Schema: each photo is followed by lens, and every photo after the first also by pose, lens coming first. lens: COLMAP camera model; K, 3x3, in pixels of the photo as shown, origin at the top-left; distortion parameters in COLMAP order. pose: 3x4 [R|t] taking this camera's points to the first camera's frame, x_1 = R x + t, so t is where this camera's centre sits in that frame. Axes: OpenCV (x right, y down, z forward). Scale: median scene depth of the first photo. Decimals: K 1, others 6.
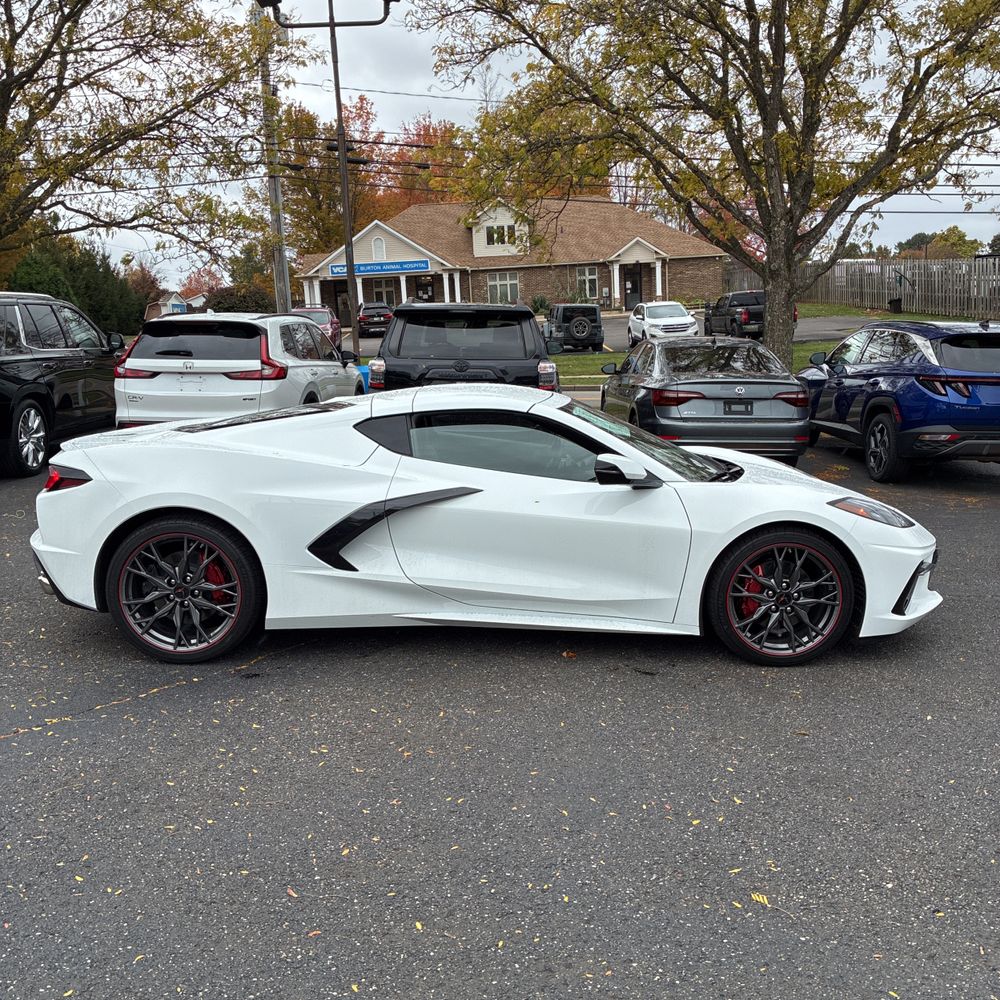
lens RADIAL K [[1013.5, 0, 503.7], [0, 1013.5, 500.5], [0, 0, 1]] dist [0.013666, 0.000000]
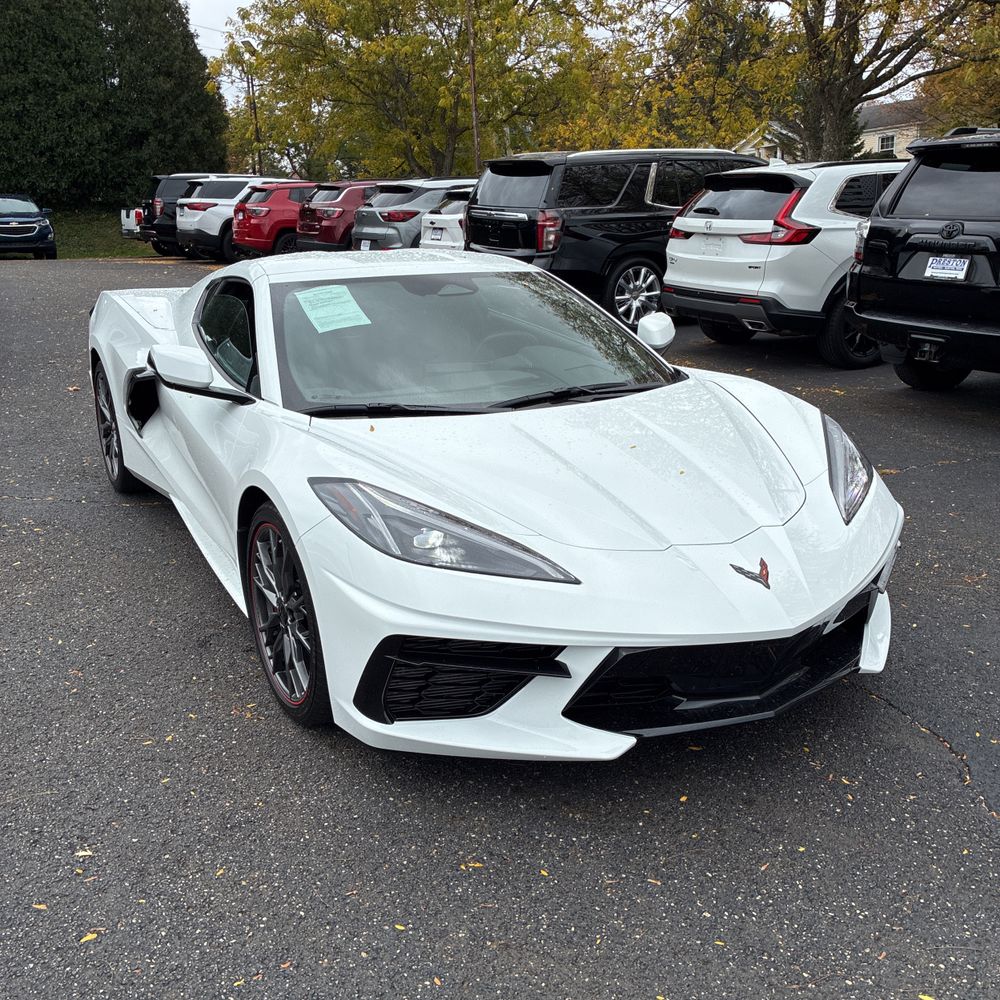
lens RADIAL K [[1013.5, 0, 491.5], [0, 1013.5, 504.5], [0, 0, 1]] dist [0.013666, 0.000000]
pose [[0.477615, 0.246451, -0.843295, 0.379256], [-0.131052, 0.969096, 0.208992, -0.051544], [0.868740, 0.010698, 0.495153, 0.357640]]
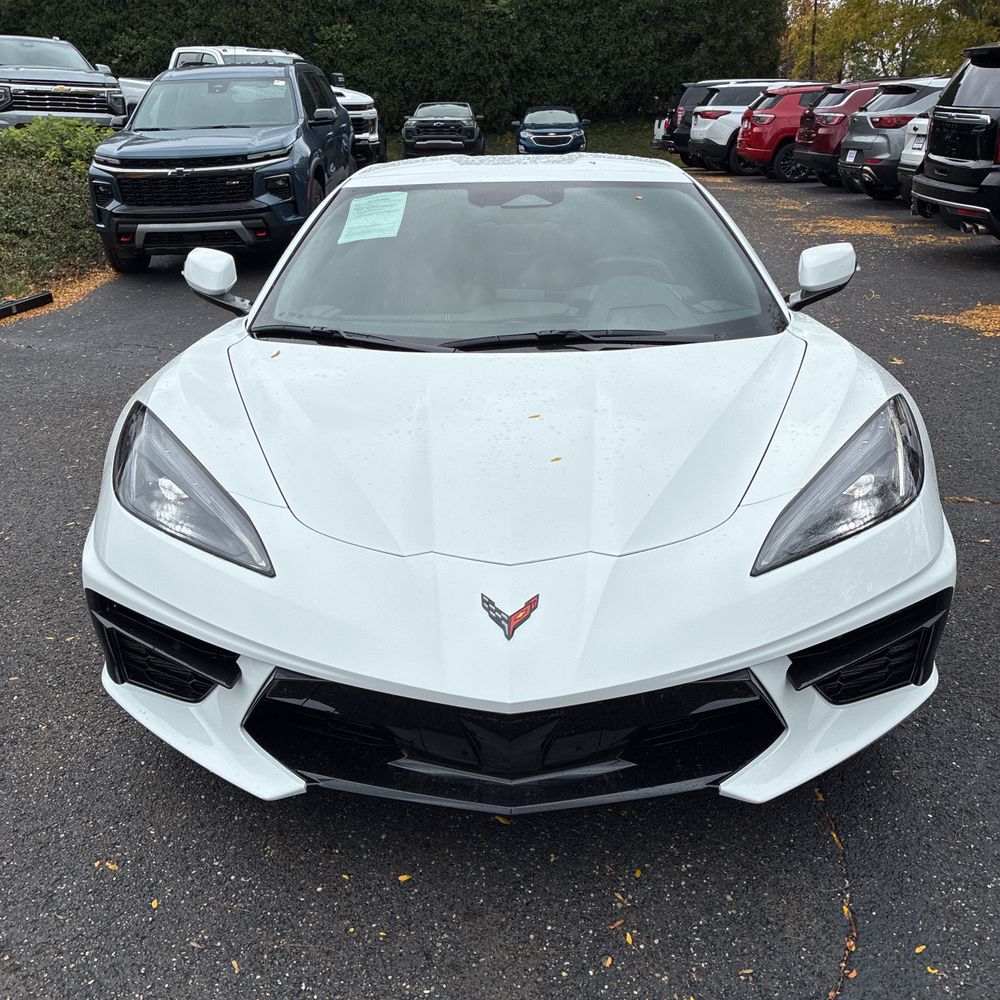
lens RADIAL K [[1013.5, 0, 502.8], [0, 1013.5, 501.8], [0, 0, 1]] dist [0.013666, 0.000000]
pose [[-0.041599, 0.350685, -0.935569, 0.362411], [-0.139793, 0.925126, 0.352986, -0.071448], [0.989307, 0.145470, 0.010539, 0.528913]]
